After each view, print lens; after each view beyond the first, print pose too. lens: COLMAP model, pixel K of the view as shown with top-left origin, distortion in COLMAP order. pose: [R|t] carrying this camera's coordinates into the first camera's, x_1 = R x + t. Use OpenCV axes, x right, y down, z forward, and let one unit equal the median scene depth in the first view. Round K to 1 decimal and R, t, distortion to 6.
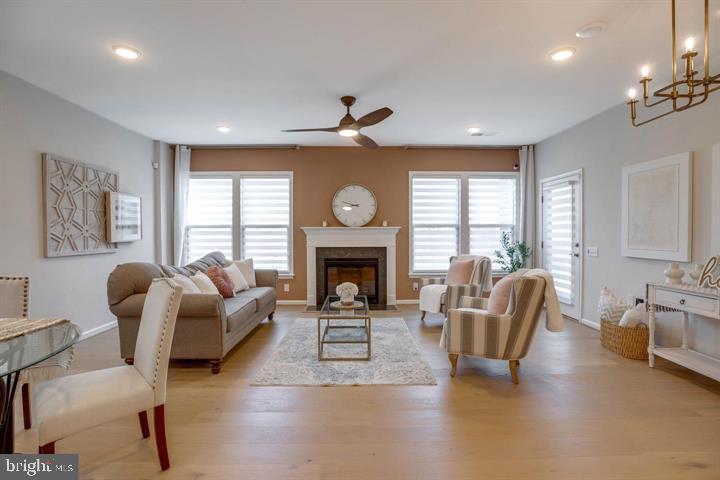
lens RADIAL K [[332.3, 0, 358.9], [0, 332.3, 241.7], [0, 0, 1]] dist [-0.036782, 0.001459]
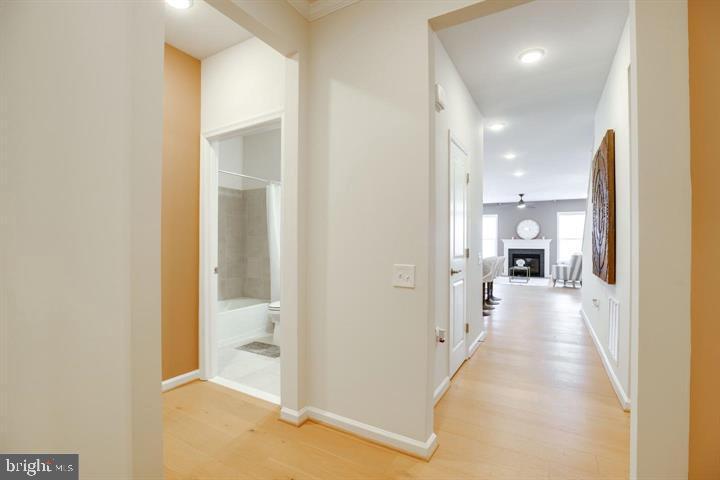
lens RADIAL K [[332.3, 0, 358.9], [0, 332.3, 241.7], [0, 0, 1]] dist [-0.036782, 0.001459]
pose [[0.852537, 0.005690, -0.522635, 0.168364], [-0.021034, 0.999504, -0.023429, 0.043211], [0.522243, 0.030968, 0.852234, -1.375466]]
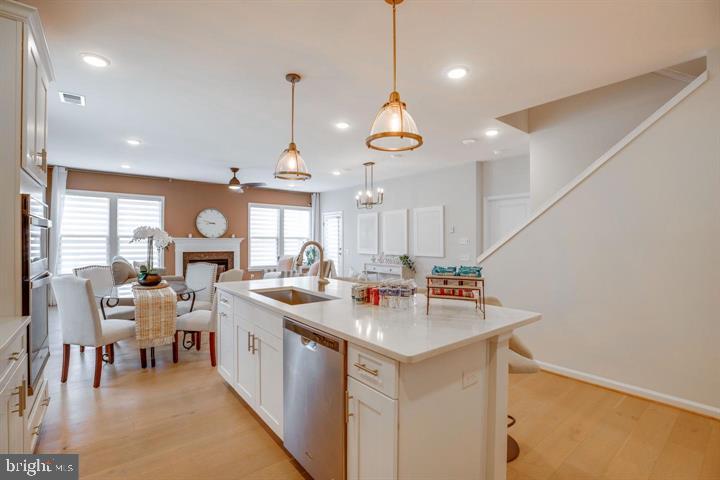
lens RADIAL K [[334.5, 0, 360.0], [0, 334.5, 240.0], [0, 0, 1]] dist [-0.028194, 0.000874]
pose [[0.793147, 0.007917, 0.608978, -0.391659], [0.008313, 0.999682, -0.023823, 0.004834], [-0.608973, 0.023958, 0.792829, -0.564563]]
